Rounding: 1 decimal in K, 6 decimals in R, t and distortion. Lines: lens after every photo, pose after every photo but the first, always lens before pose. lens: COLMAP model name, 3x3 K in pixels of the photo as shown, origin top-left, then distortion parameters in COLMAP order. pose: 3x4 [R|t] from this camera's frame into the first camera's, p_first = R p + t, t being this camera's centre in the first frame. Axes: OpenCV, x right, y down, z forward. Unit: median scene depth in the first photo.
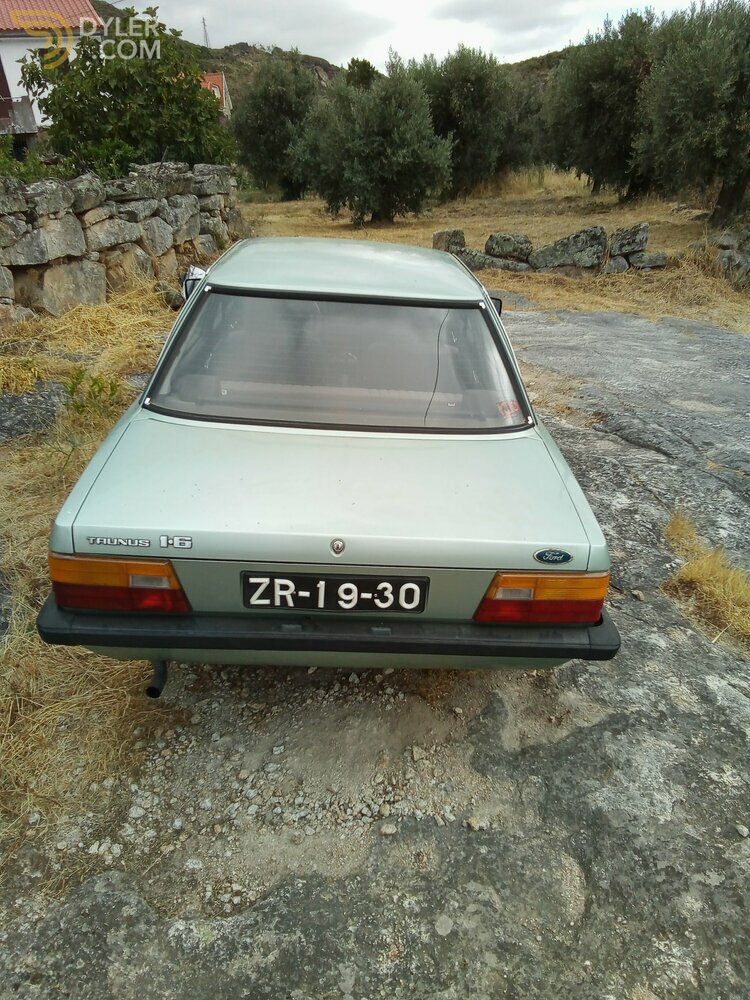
lens RADIAL K [[690.2, 0, 375.0], [0, 690.2, 500.0], [0, 0, 1]] dist [0.045792, -0.051303]
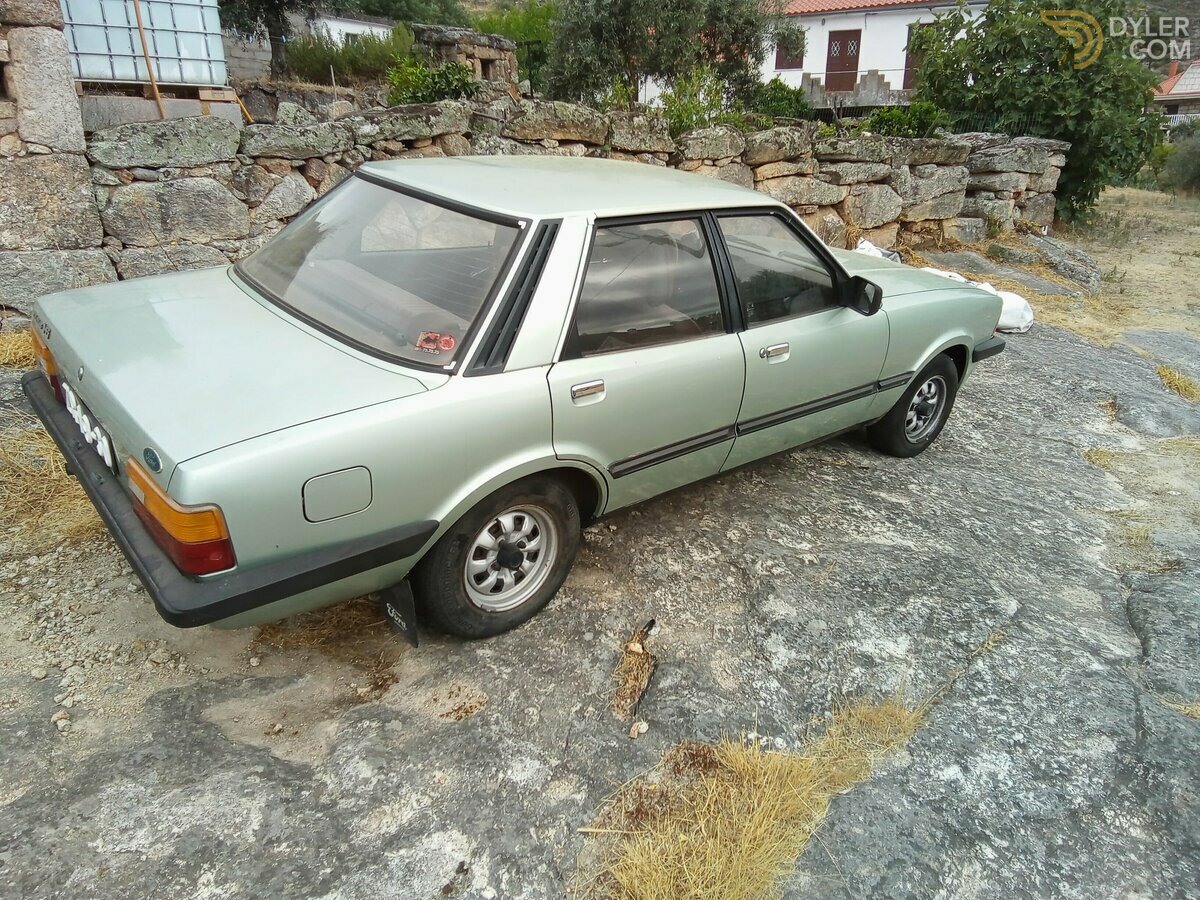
lens RADIAL K [[828.2, 0, 622.4], [0, 828.2, 440.6], [0, 0, 1]] dist [0.045792, -0.051303]
pose [[0.639683, 0.310646, -0.703068, 1.158982], [-0.392032, 0.918635, 0.049204, -0.184413], [0.661148, 0.244151, 0.709418, 0.581569]]
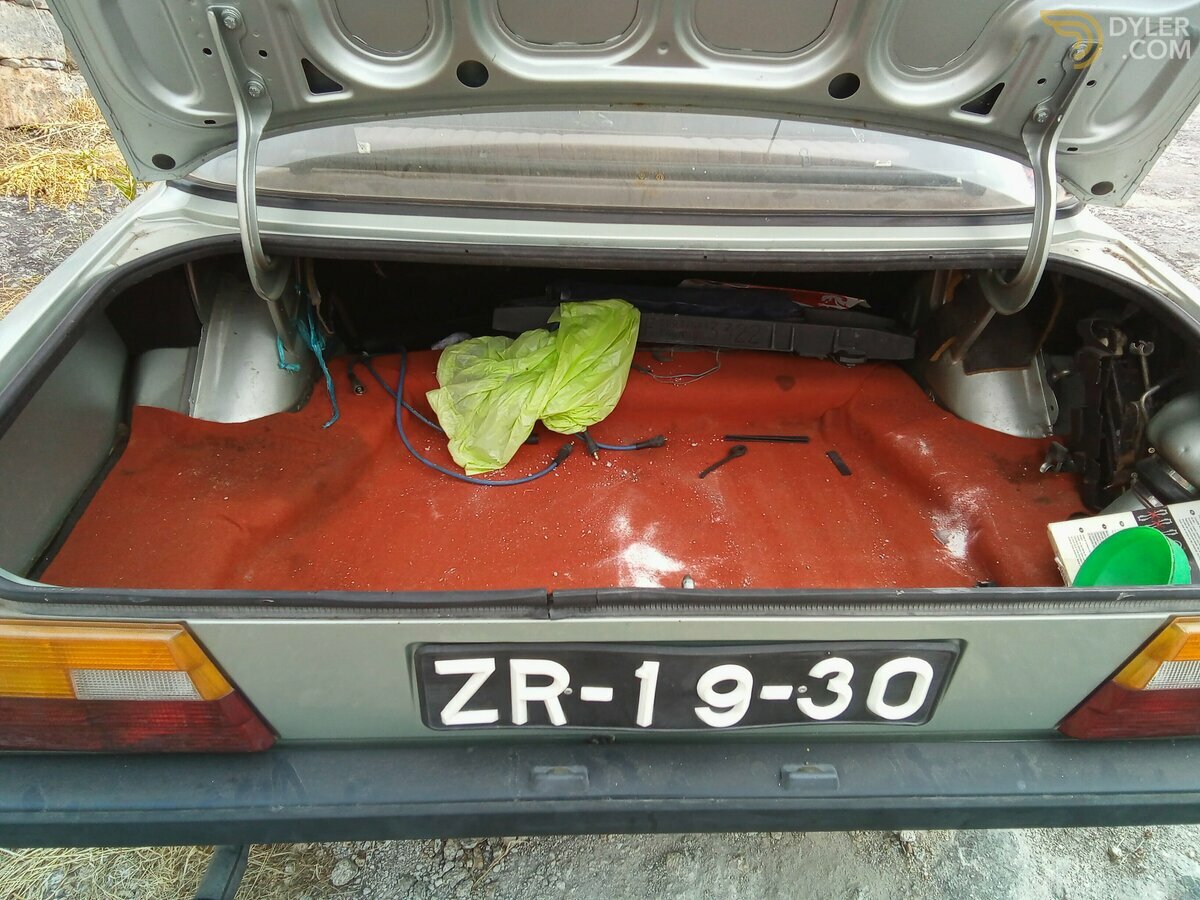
lens RADIAL K [[828.2, 0, 622.4], [0, 828.2, 440.6], [0, 0, 1]] dist [0.045792, -0.051303]
pose [[0.999255, -0.031145, 0.022806, -0.089387], [0.028407, 0.993318, 0.111860, -0.033681], [-0.026137, -0.111129, 0.993462, 0.563144]]
